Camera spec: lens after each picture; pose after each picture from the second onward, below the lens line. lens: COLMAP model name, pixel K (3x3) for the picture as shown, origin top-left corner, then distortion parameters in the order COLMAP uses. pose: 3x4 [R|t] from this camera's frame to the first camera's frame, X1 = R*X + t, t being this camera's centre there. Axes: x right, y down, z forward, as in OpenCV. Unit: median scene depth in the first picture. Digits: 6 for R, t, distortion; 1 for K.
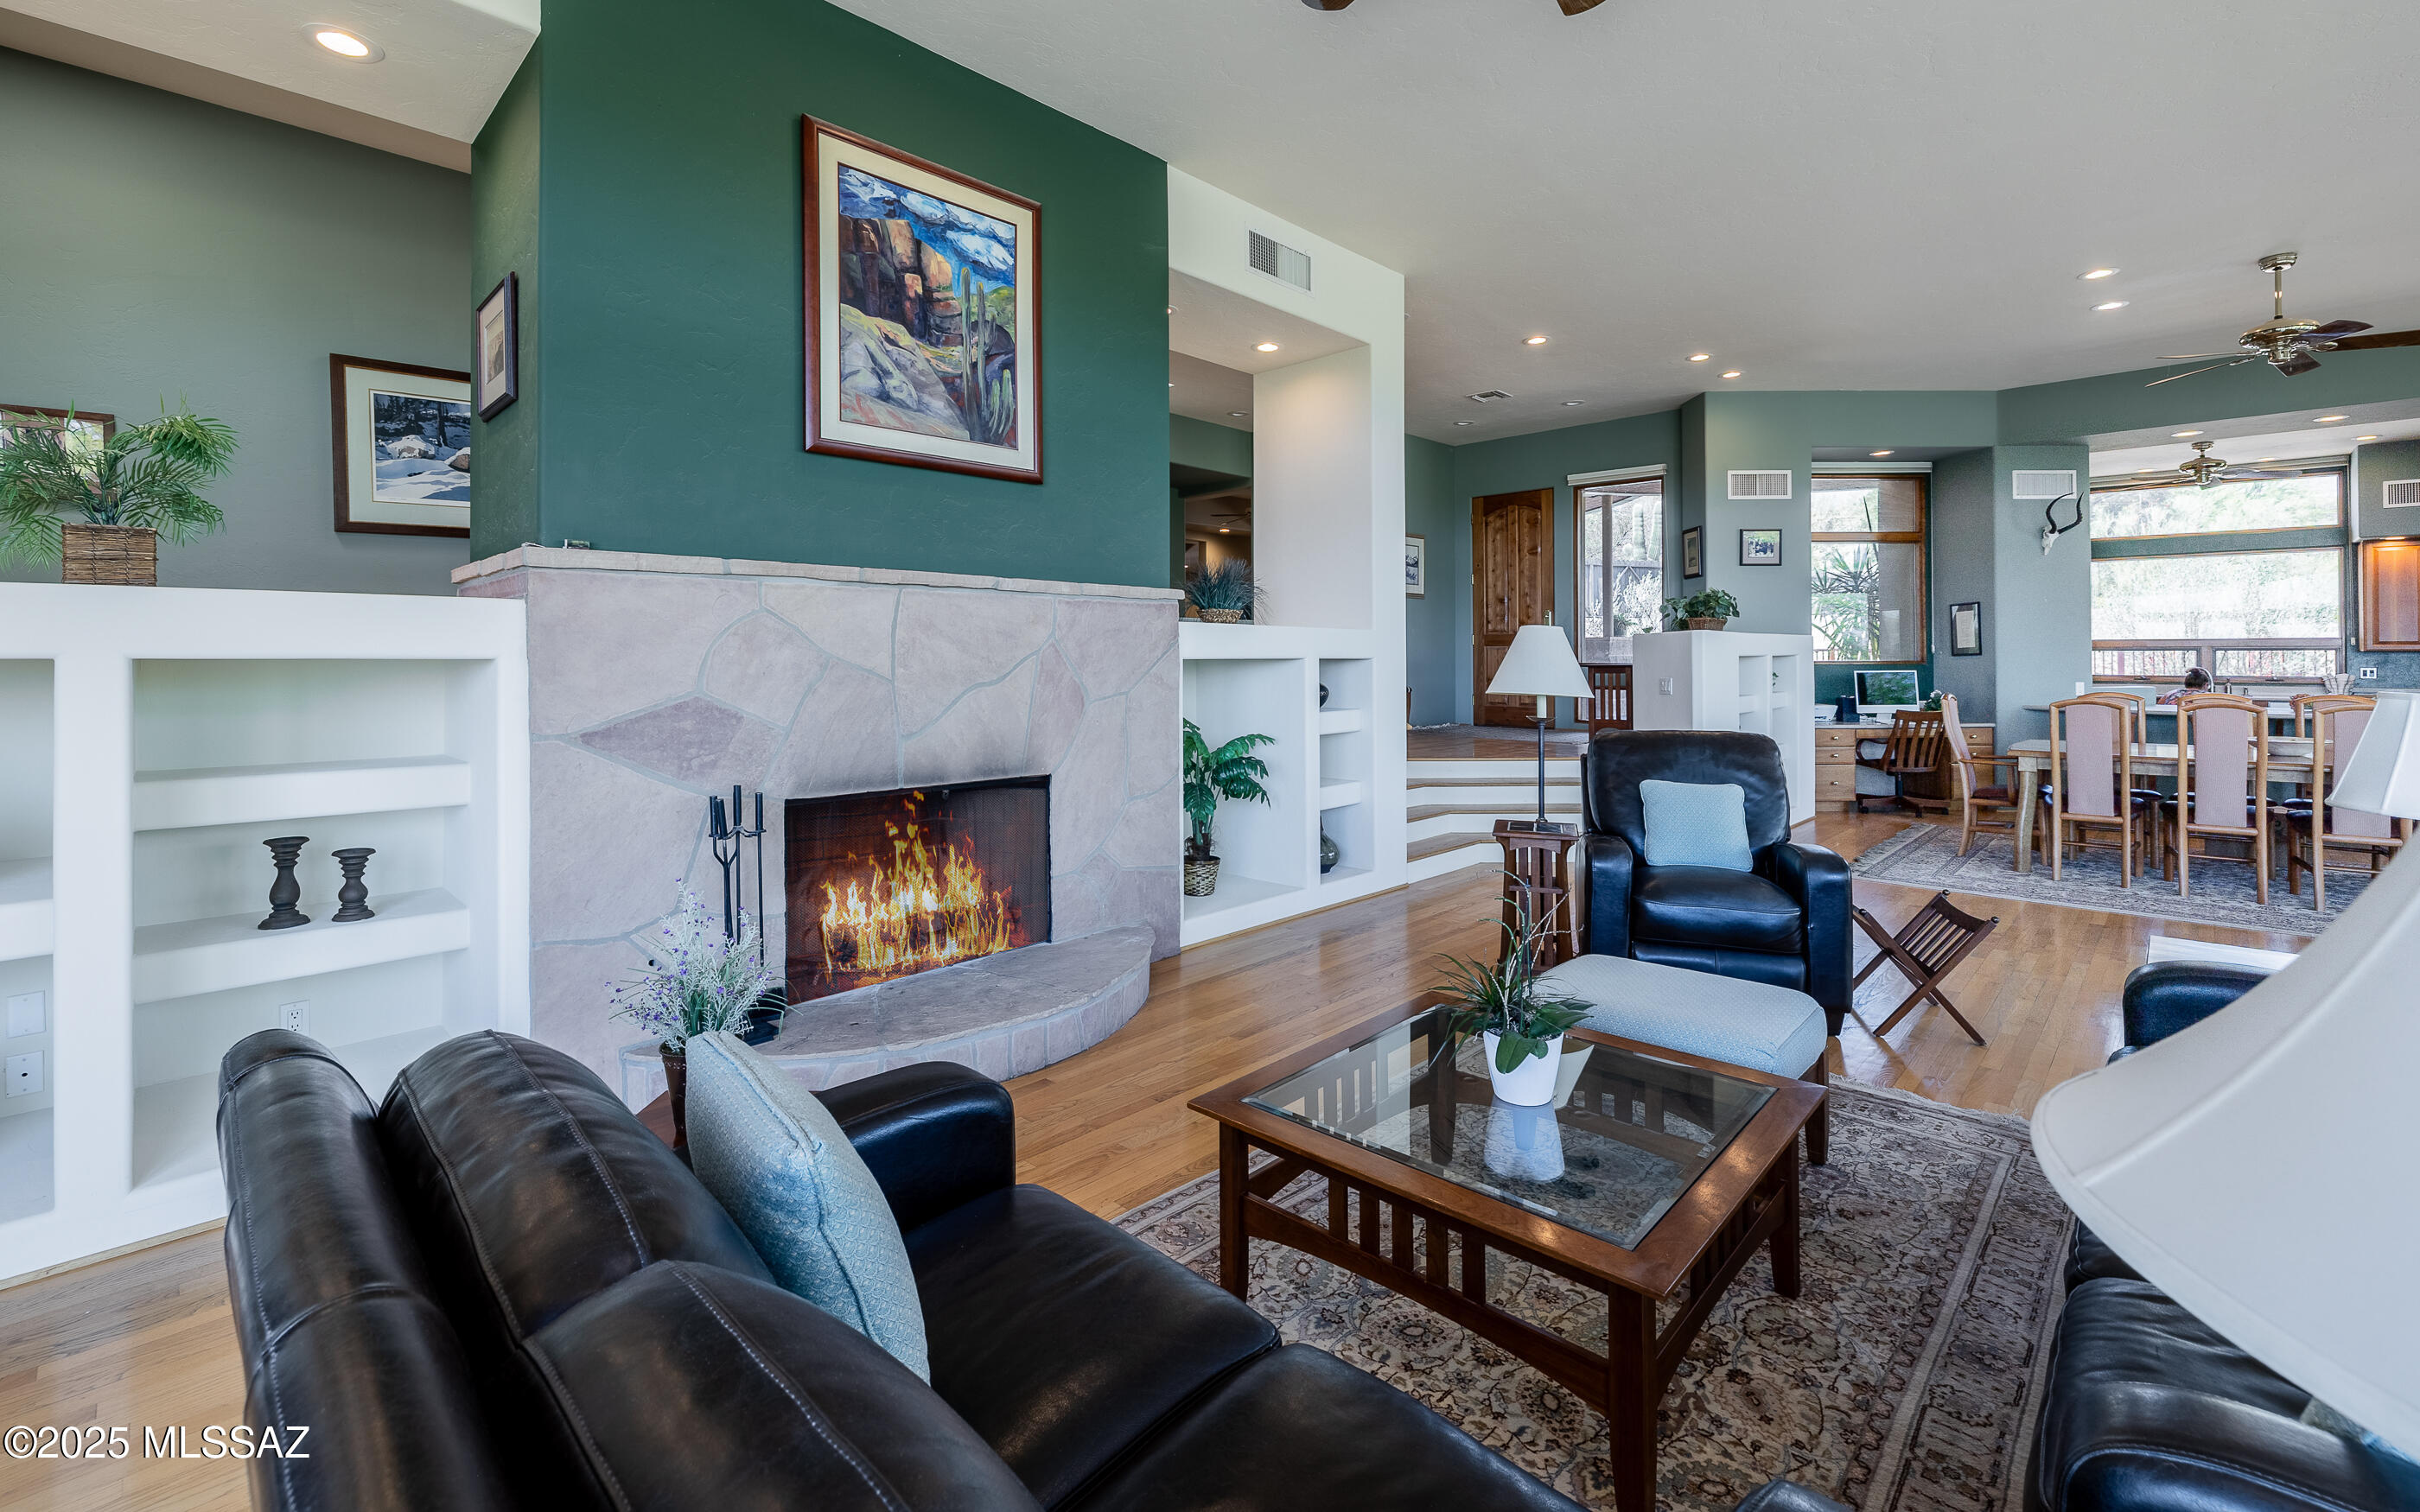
lens RADIAL K [[1030.7, 0, 1204.4], [0, 1030.7, 647.6], [0, 0, 1]] dist [-0.000361, -0.000320]
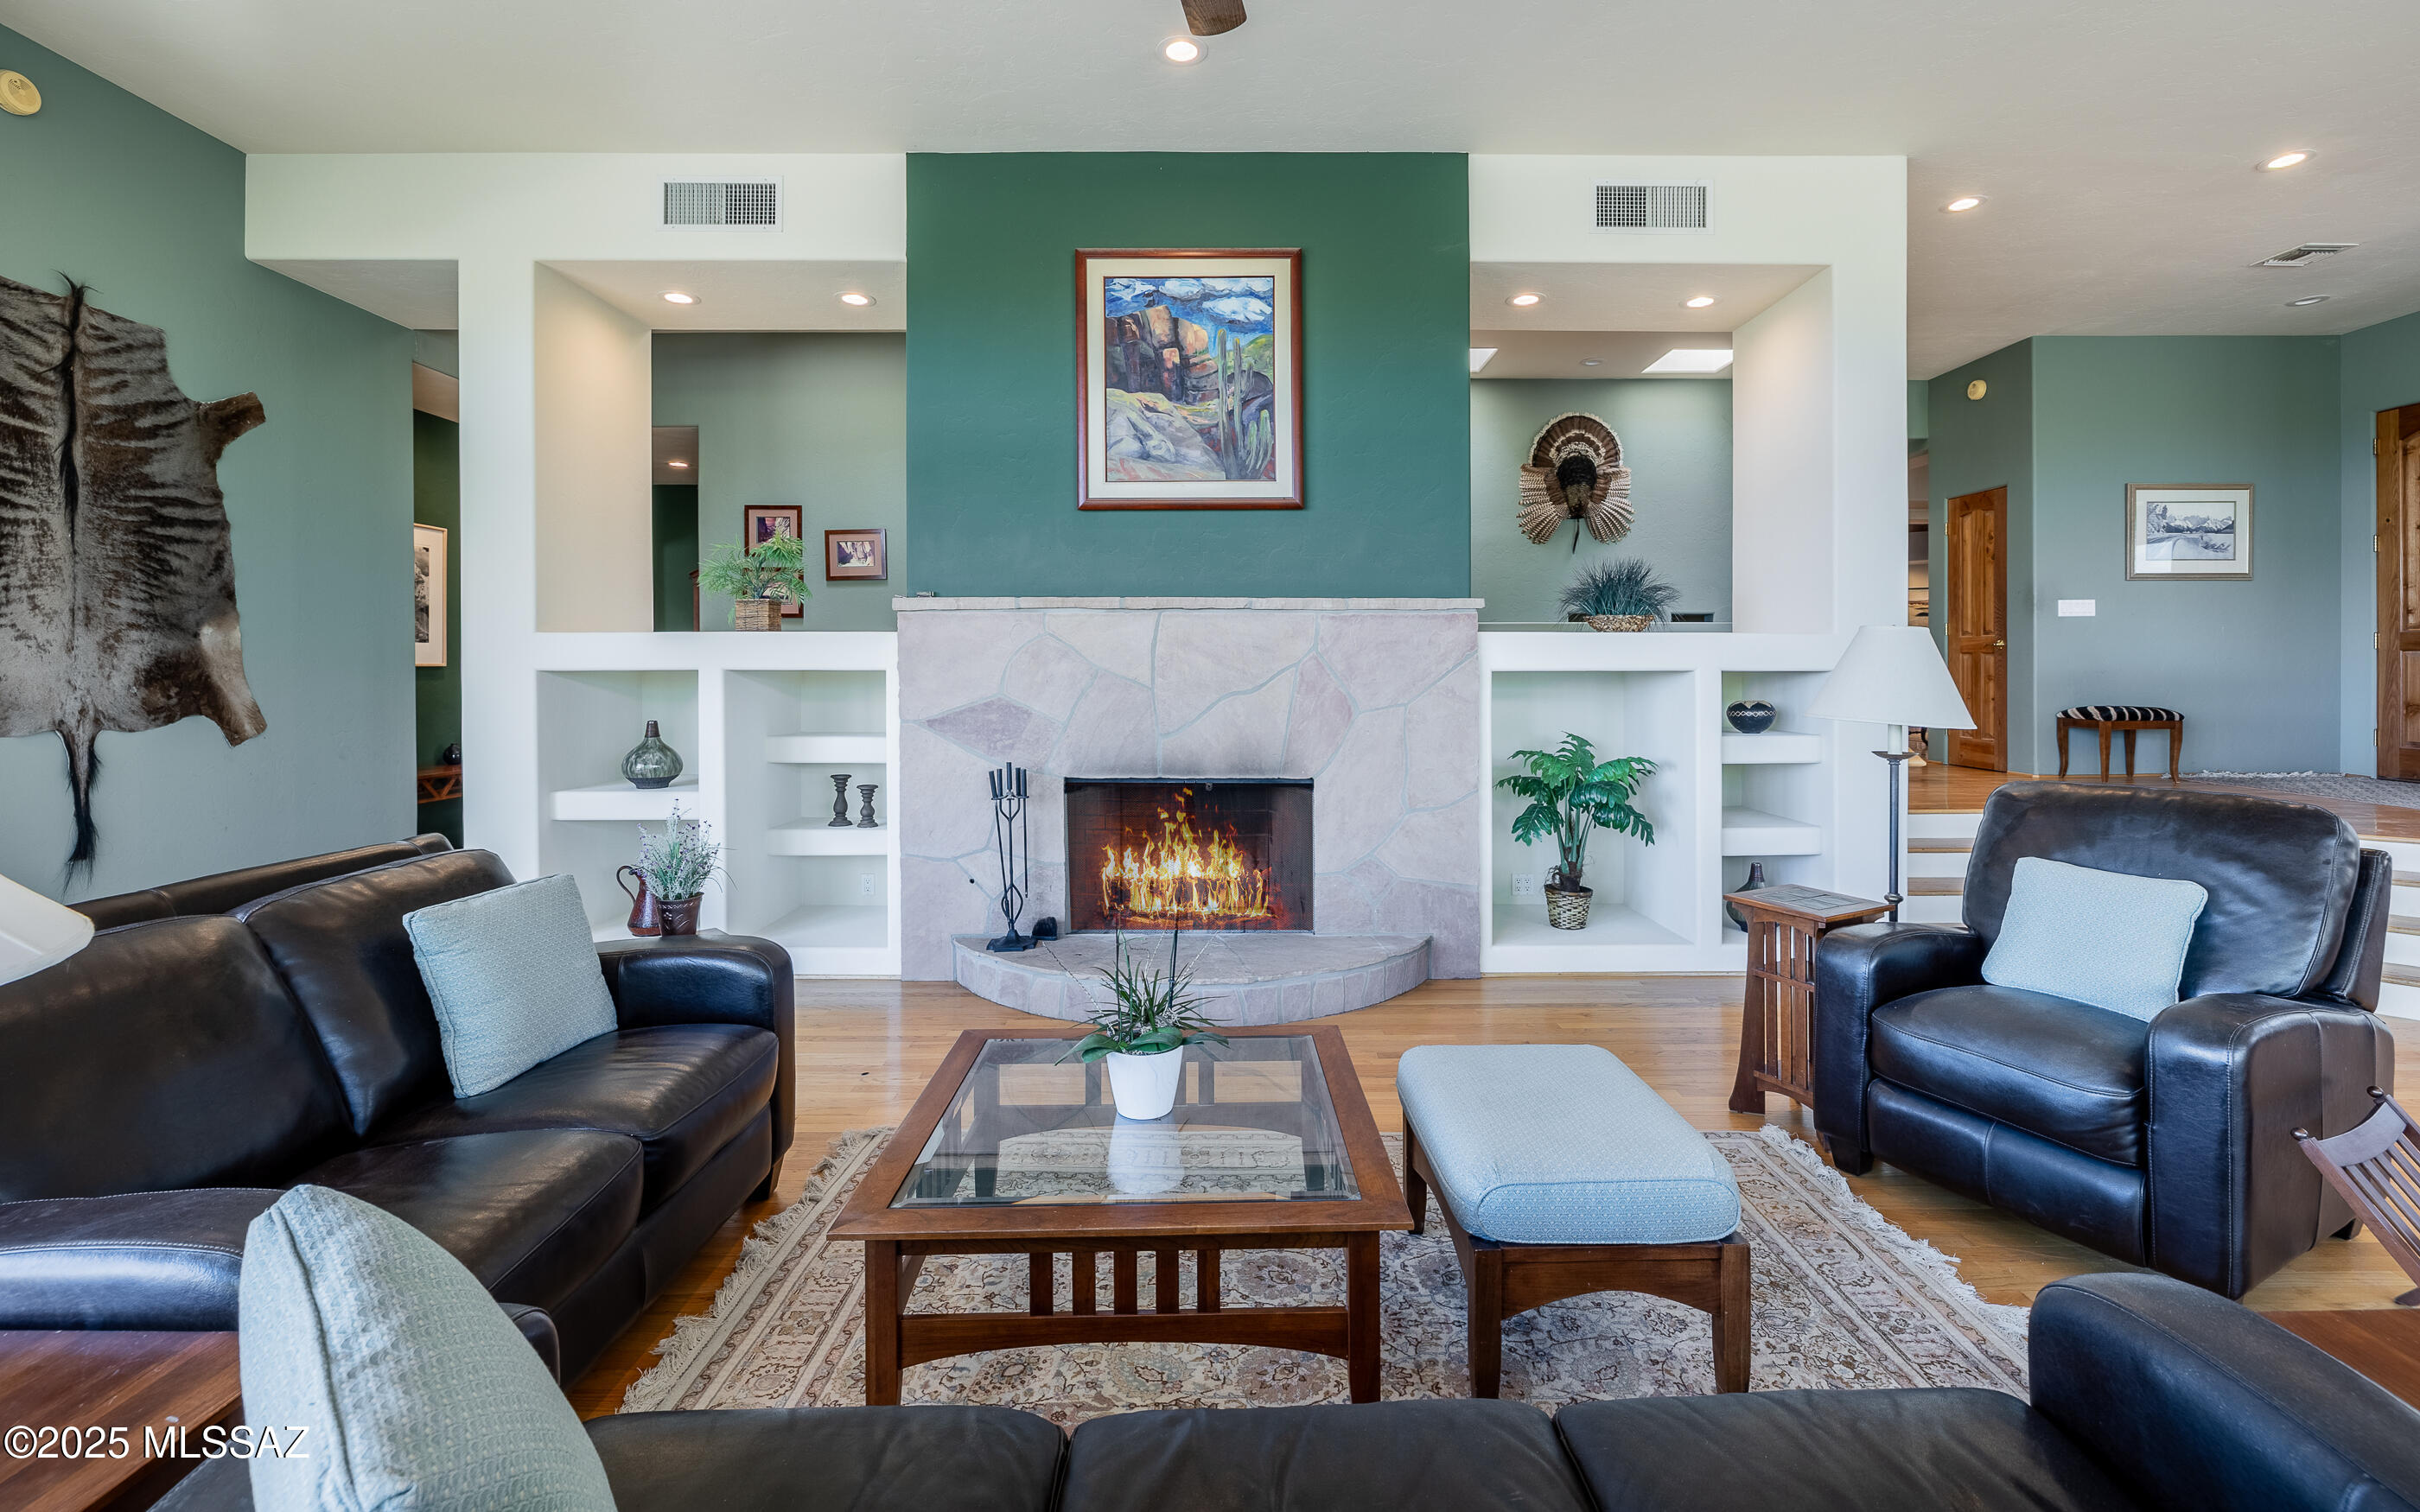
lens RADIAL K [[1022.2, 0, 1210.6], [0, 1022.2, 673.9], [0, 0, 1]] dist [-0.000772, -0.000580]
pose [[0.702787, 0.004654, -0.711385, 0.566006], [0.006240, 0.999900, 0.012706, 0.000039], [0.711373, -0.013368, 0.702687, 0.186409]]
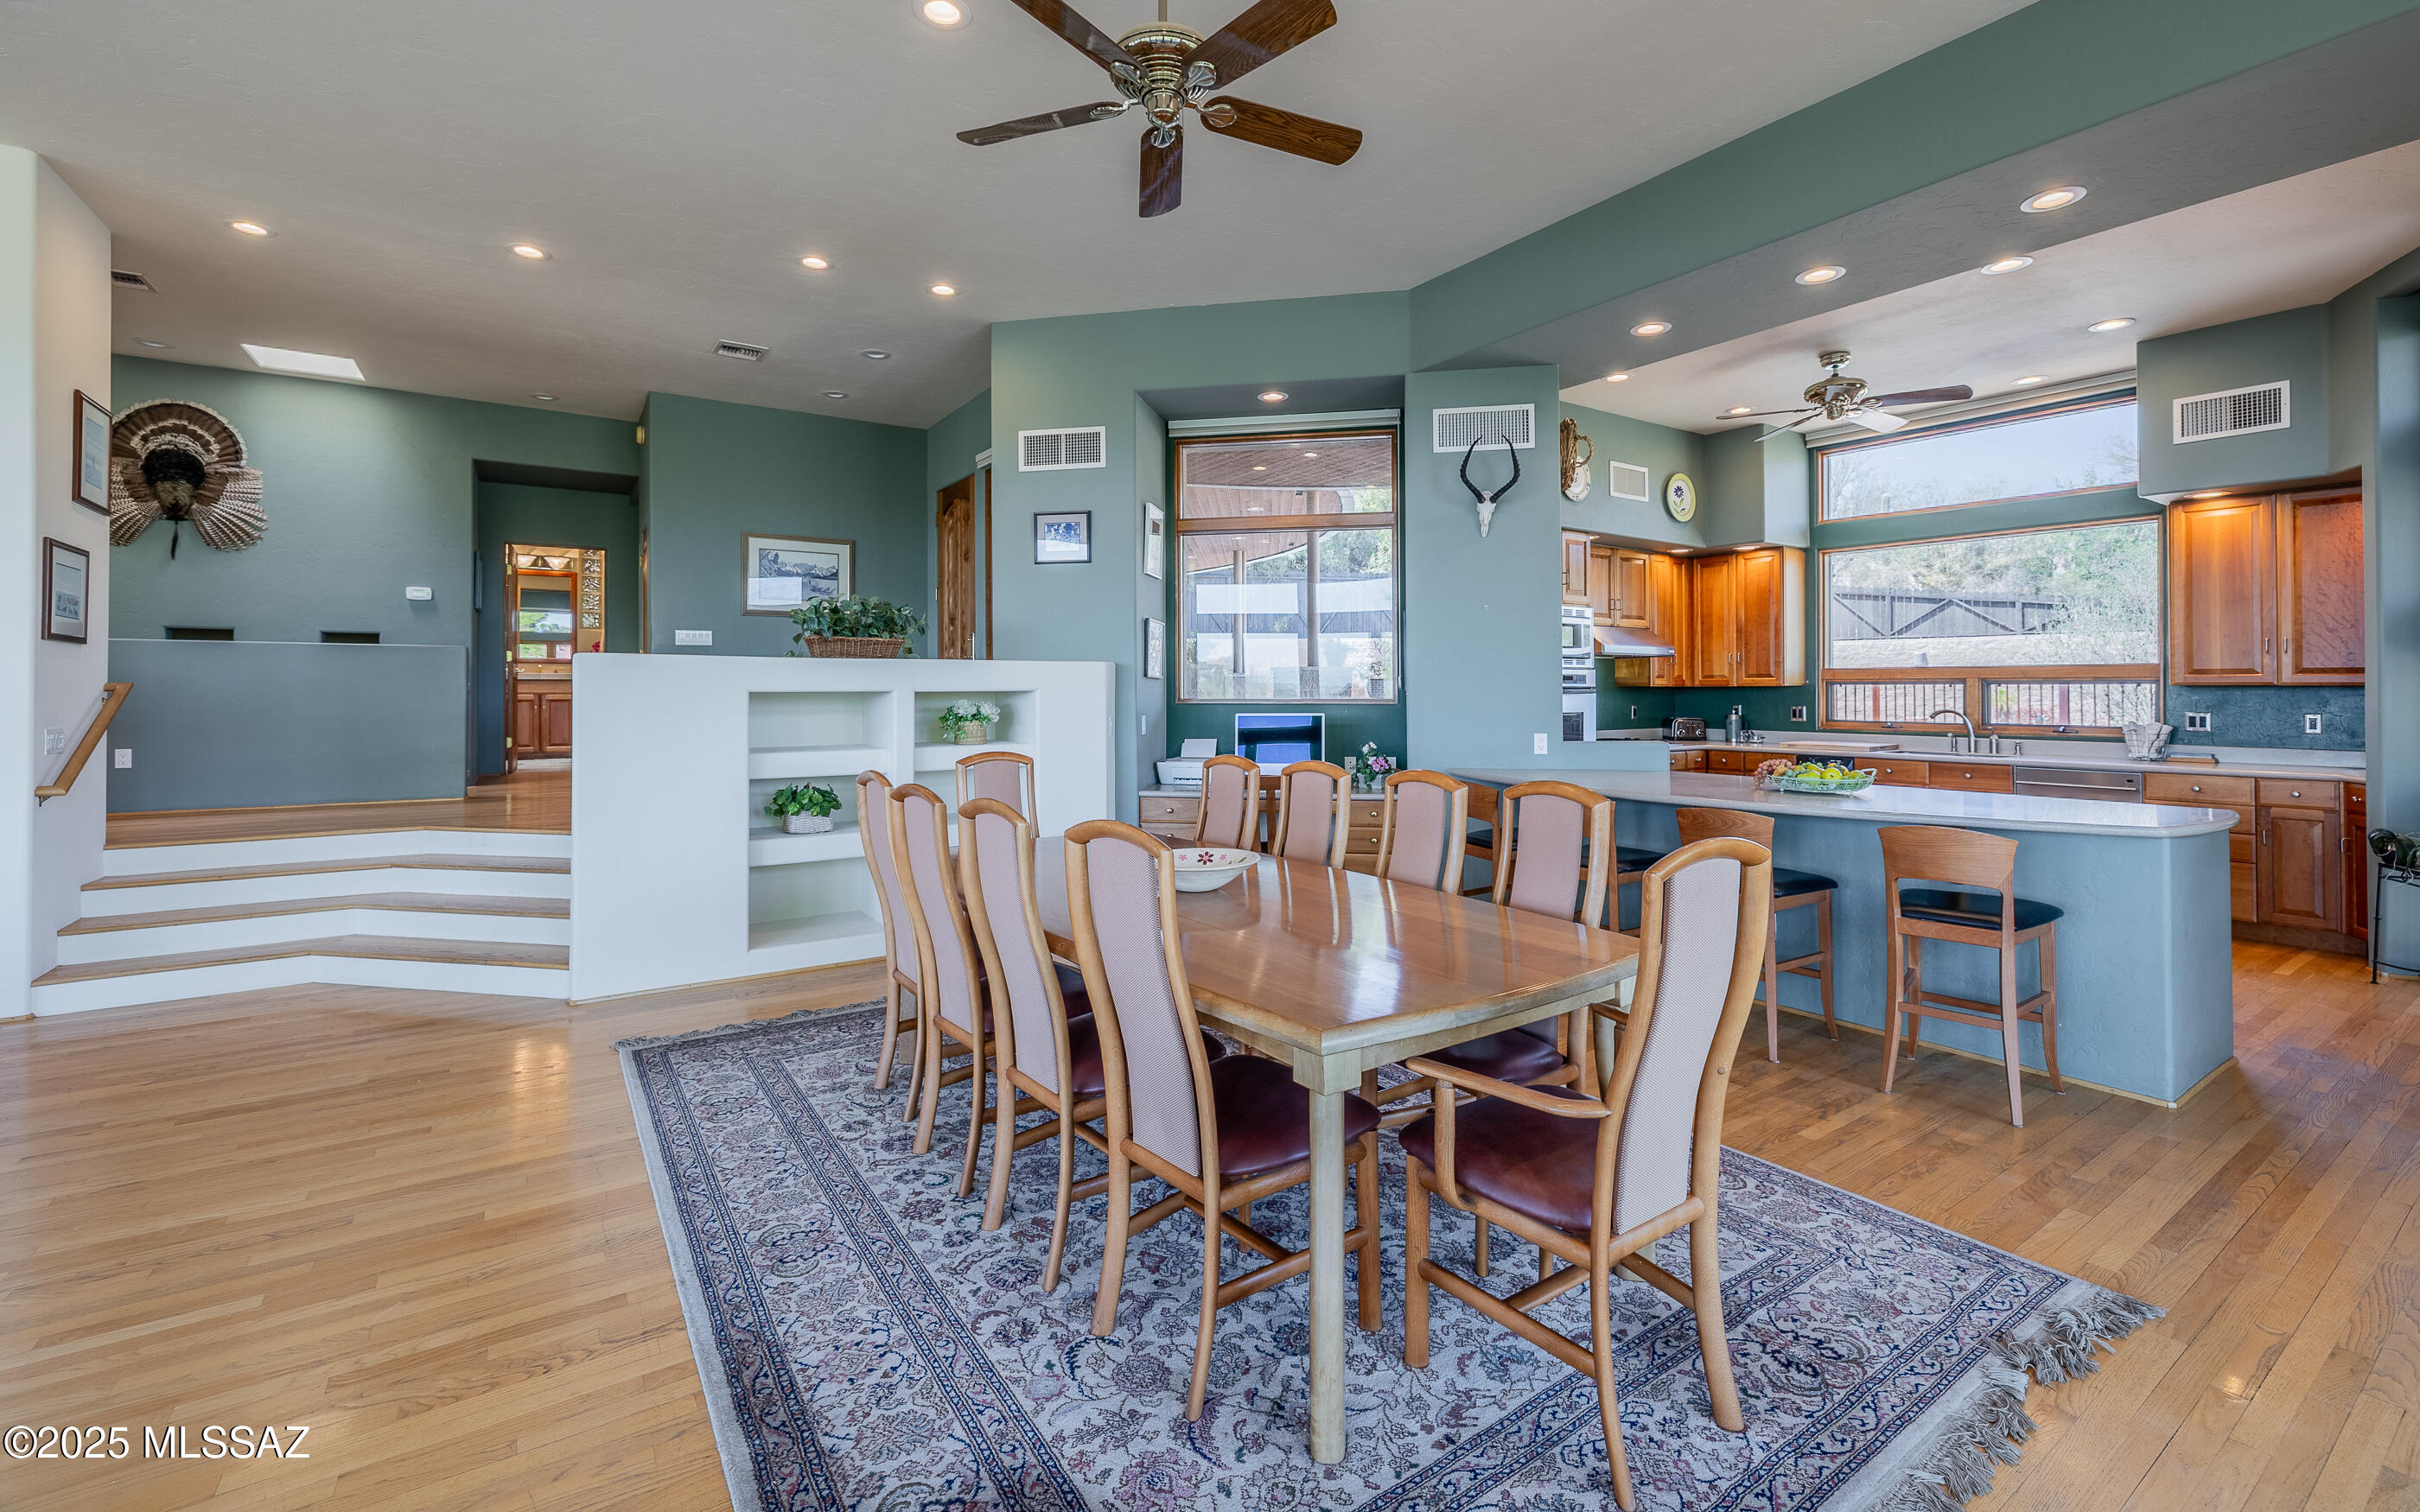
lens RADIAL K [[1022.2, 0, 1210.6], [0, 1022.2, 673.9], [0, 0, 1]] dist [-0.000772, -0.000580]
pose [[0.979309, -0.001559, -0.202362, 1.729734], [0.000222, 0.999978, -0.006630, 0.000408], [0.202368, 0.006448, 0.979288, 0.754308]]
